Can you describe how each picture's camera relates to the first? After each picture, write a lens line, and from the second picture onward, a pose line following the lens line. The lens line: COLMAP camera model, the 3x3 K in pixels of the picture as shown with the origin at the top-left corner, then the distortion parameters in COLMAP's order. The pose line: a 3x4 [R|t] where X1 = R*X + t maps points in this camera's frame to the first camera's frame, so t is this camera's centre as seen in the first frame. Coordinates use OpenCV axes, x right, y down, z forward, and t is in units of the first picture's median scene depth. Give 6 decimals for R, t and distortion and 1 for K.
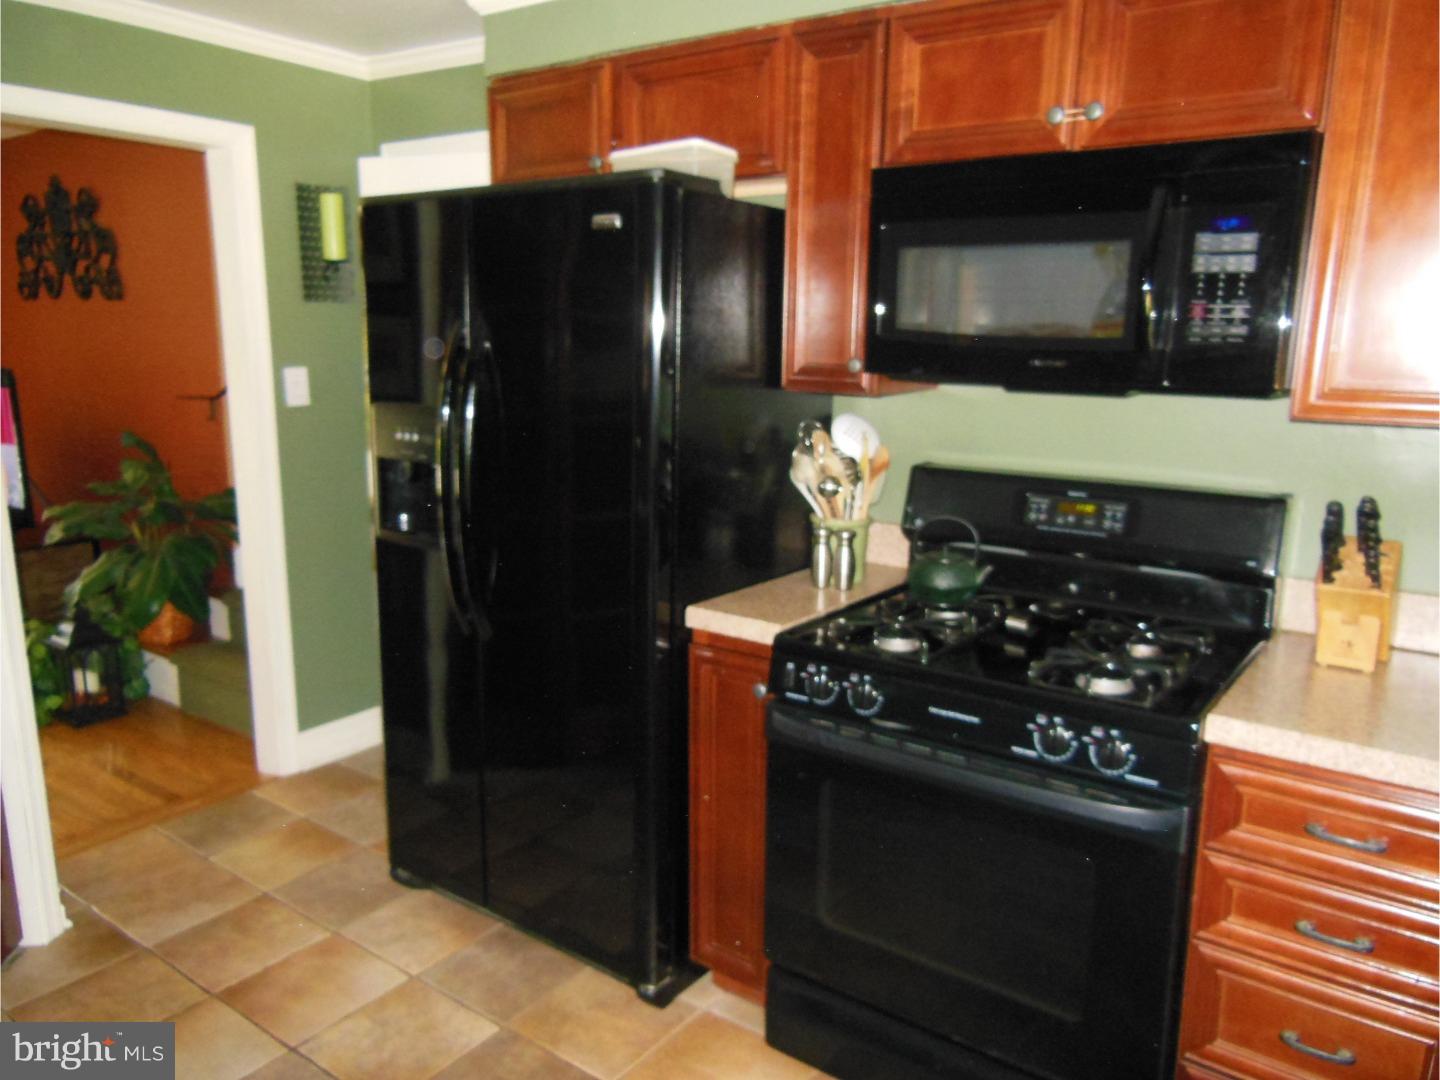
lens RADIAL K [[1059.7, 0, 711.1], [0, 1059.7, 542.4], [0, 0, 1]] dist [-0.007463, 0.035949]
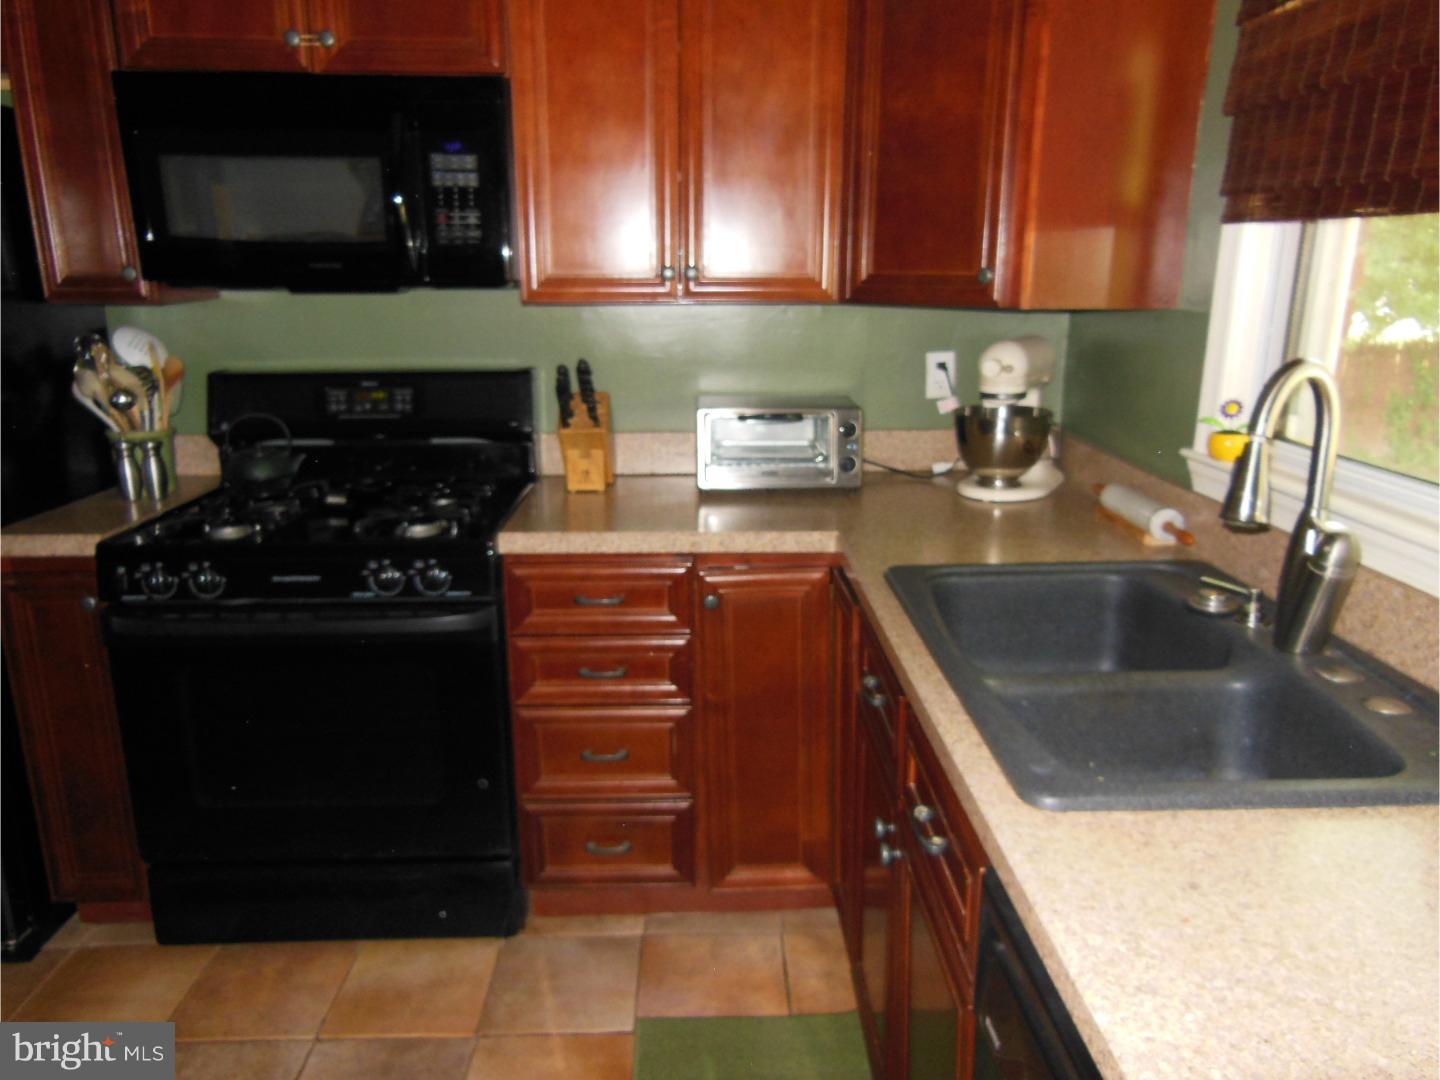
lens RADIAL K [[1059.7, 0, 711.1], [0, 1059.7, 542.4], [0, 0, 1]] dist [-0.007463, 0.035949]
pose [[0.792025, -0.168970, 0.586638, -0.070713], [0.132051, 0.985602, 0.105602, 0.058121], [-0.596035, -0.006173, 0.802934, -0.158943]]
